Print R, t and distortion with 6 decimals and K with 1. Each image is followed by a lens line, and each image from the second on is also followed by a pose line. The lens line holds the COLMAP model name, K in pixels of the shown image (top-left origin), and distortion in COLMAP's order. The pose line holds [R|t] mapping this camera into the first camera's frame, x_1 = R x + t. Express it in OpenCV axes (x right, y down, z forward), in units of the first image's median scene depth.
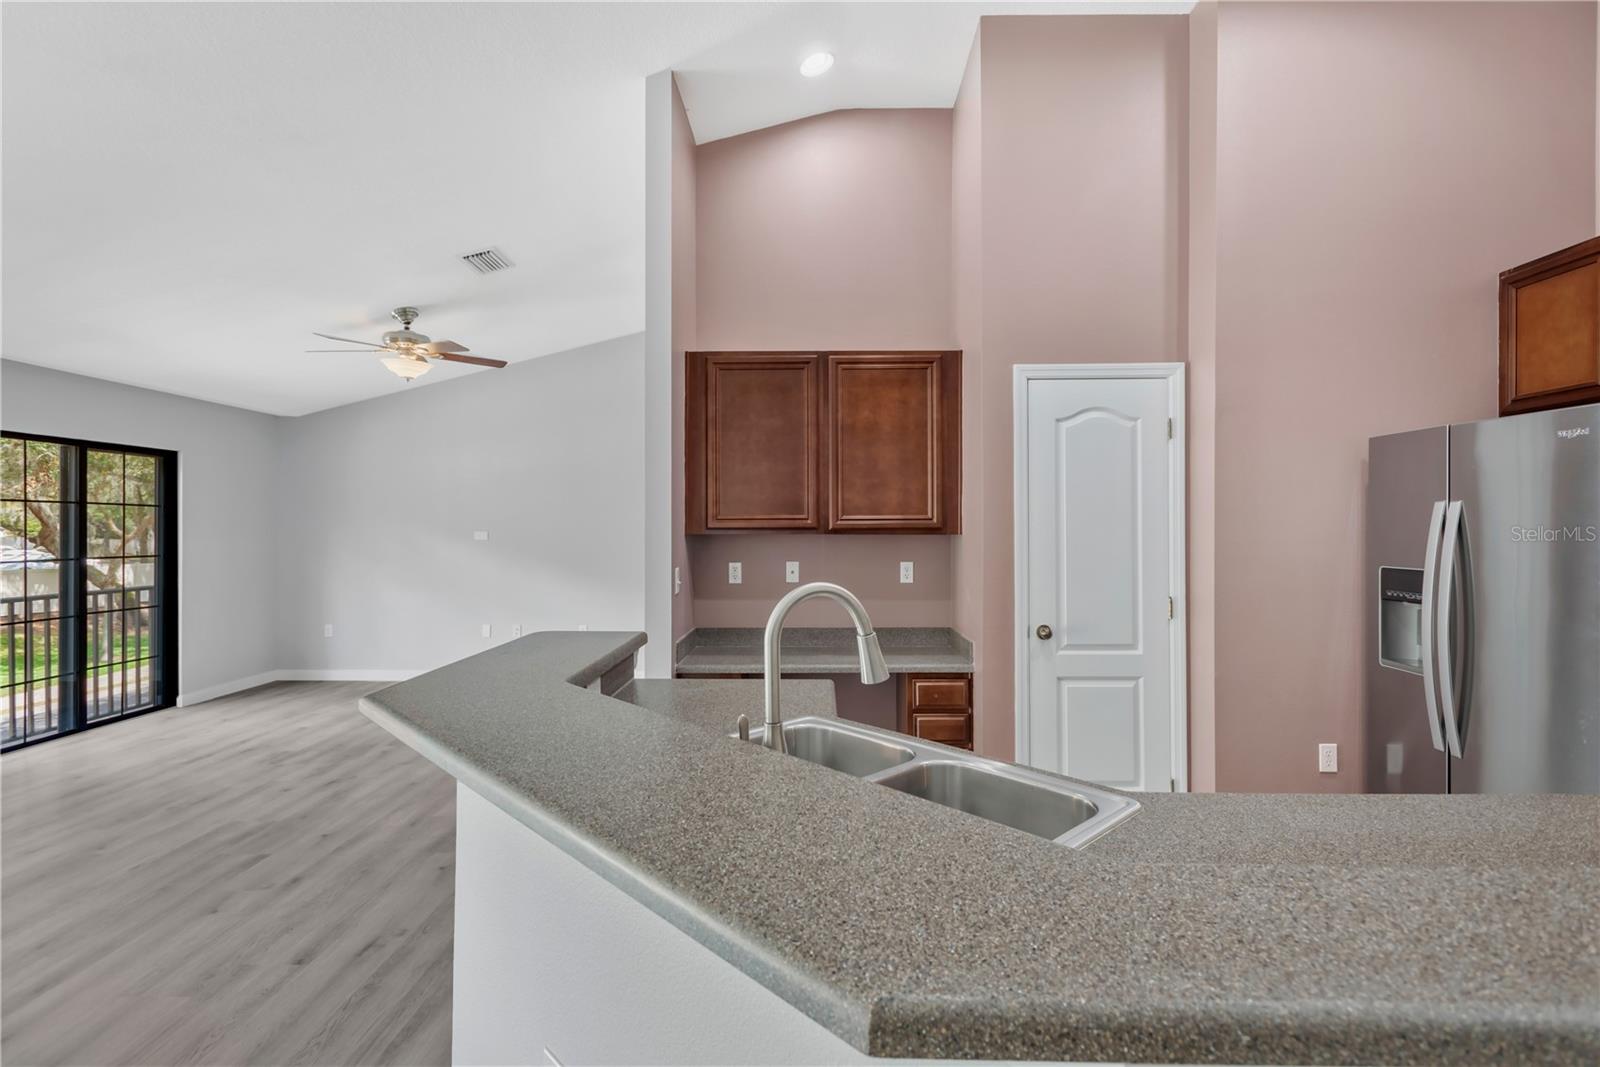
lens RADIAL K [[747.1, 0, 800.8], [0, 747.1, 530.5], [0, 0, 1]] dist [0.028561, -0.010453]
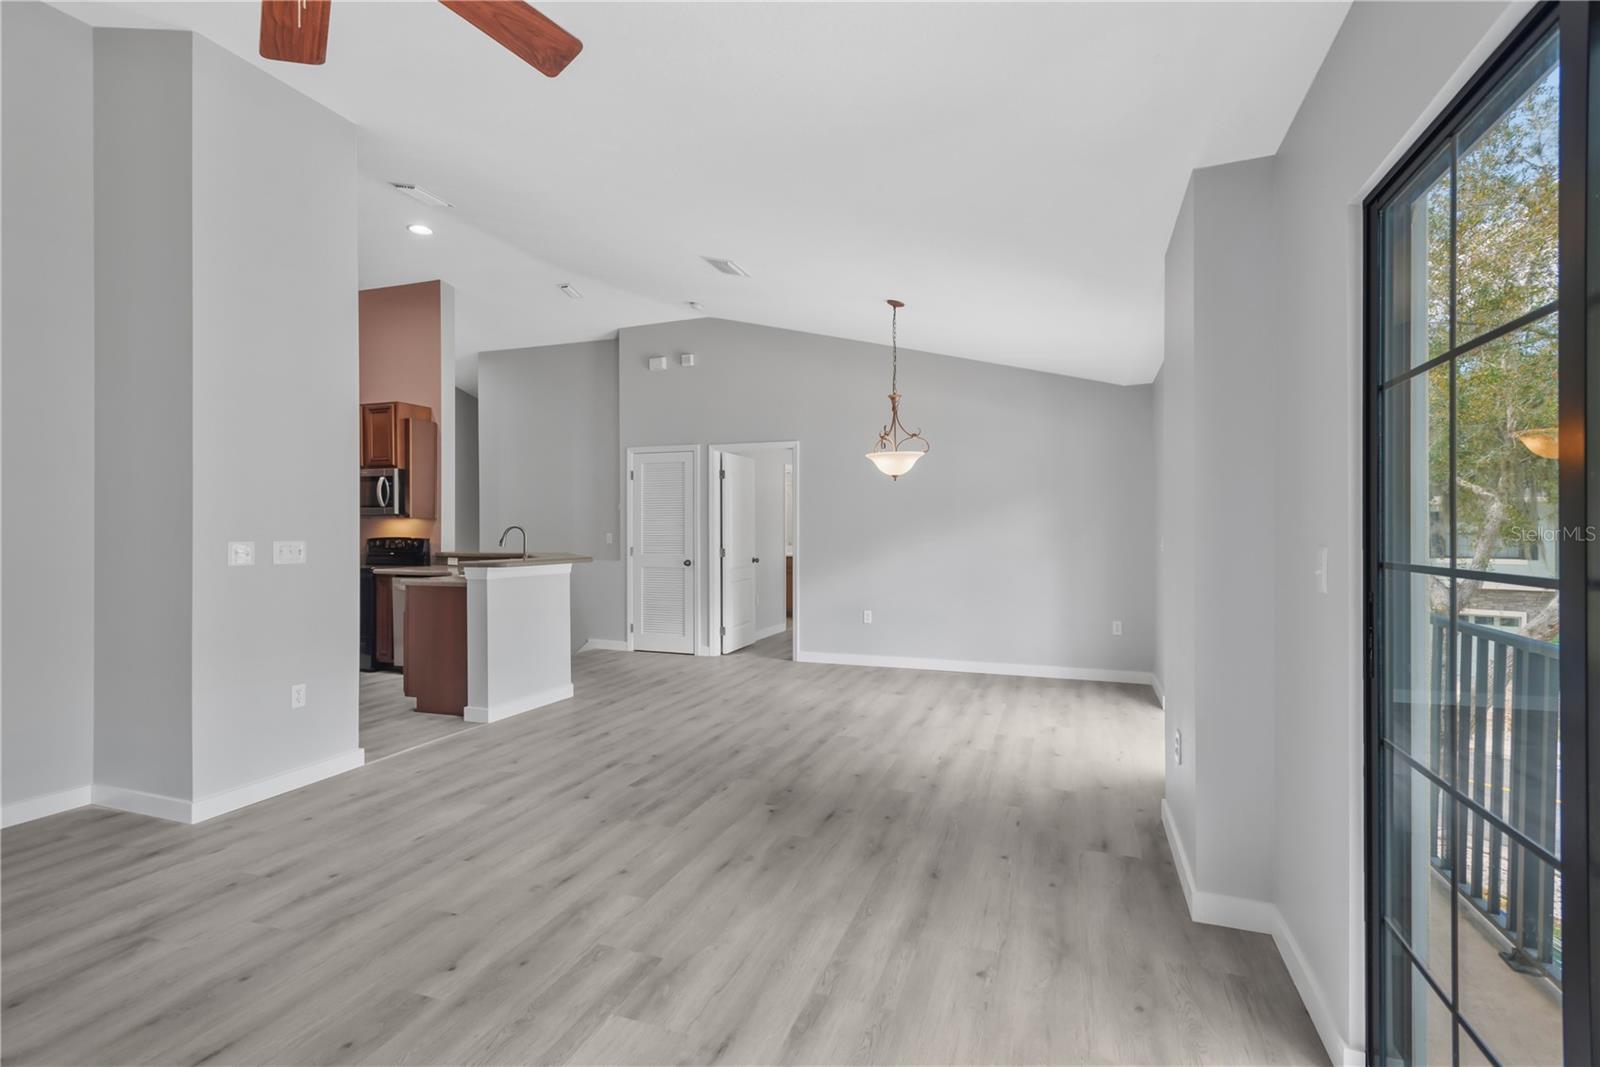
lens RADIAL K [[753.9, 0, 803.1], [0, 753.9, 527.1], [0, 0, 1]] dist [0.016278, -0.007214]
pose [[-0.946433, 0.001616, 0.322895, -0.873685], [0.001654, 0.999999, -0.000158, 0.023051], [-0.322895, 0.000384, -0.946435, 1.322347]]
